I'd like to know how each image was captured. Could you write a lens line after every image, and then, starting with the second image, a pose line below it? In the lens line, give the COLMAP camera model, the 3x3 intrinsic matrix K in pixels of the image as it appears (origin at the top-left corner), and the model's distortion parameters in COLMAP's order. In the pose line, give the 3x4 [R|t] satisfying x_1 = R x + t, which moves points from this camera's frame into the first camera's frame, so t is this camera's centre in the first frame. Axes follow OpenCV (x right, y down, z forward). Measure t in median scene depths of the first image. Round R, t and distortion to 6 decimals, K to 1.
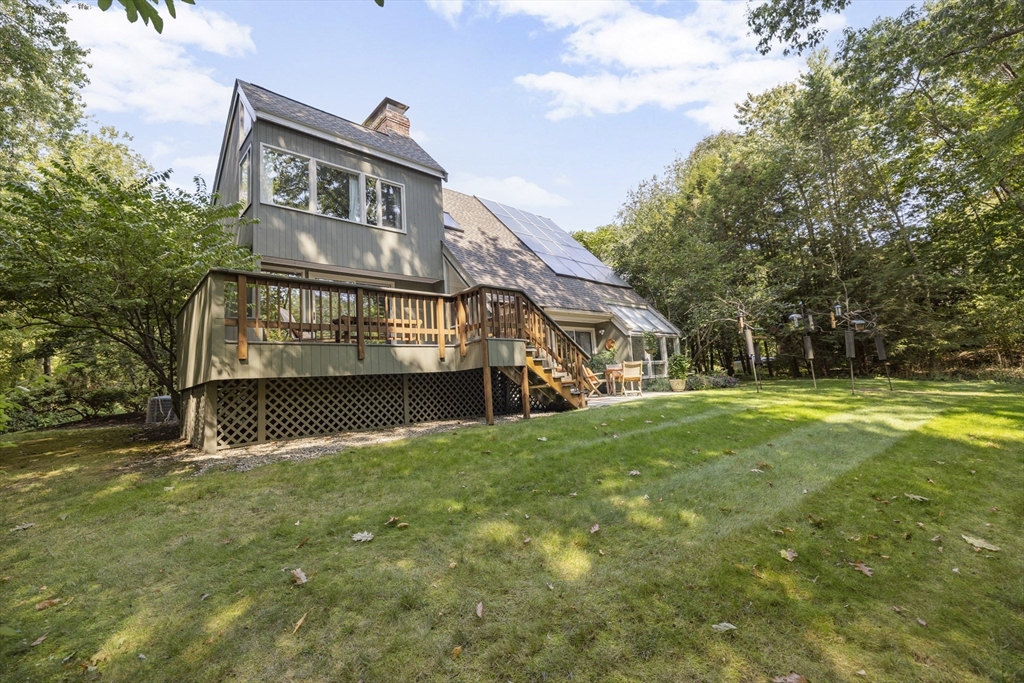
lens RADIAL K [[433.2, 0, 512.0], [0, 433.2, 341.5], [0, 0, 1]] dist [-0.000317, -0.000006]
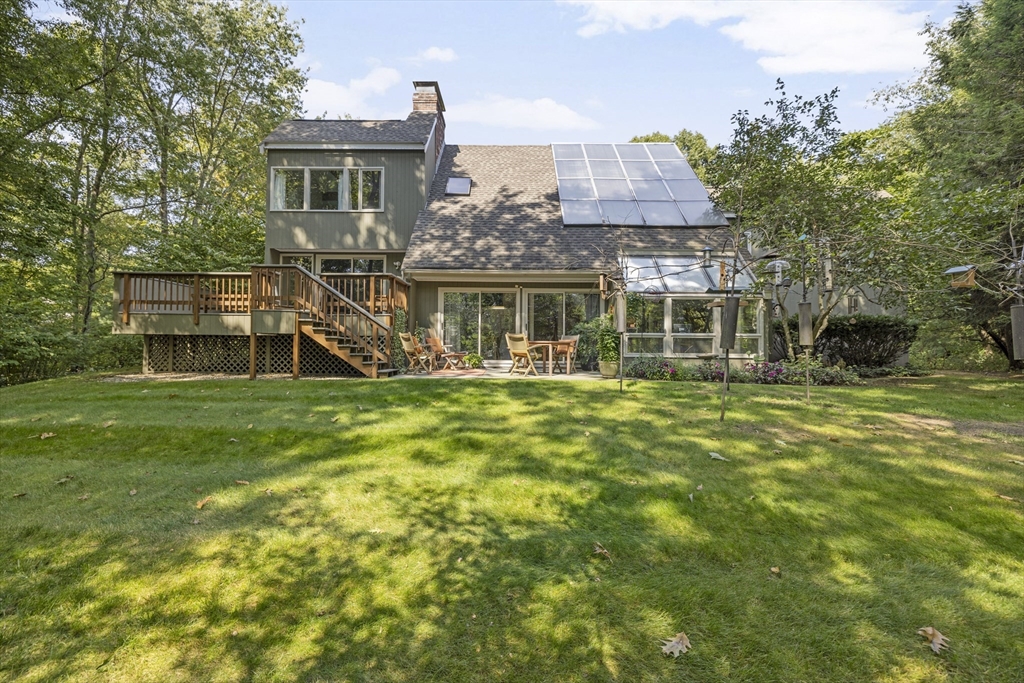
lens RADIAL K [[414.3, 0, 479.7], [0, 414.3, 346.0], [0, 0, 1]] dist [0.000113, 0.000004]
pose [[0.727629, 0.071203, -0.682266, 0.906825], [0.009842, 0.993412, 0.114172, -0.024512], [0.685901, -0.089790, 0.722134, 0.447062]]
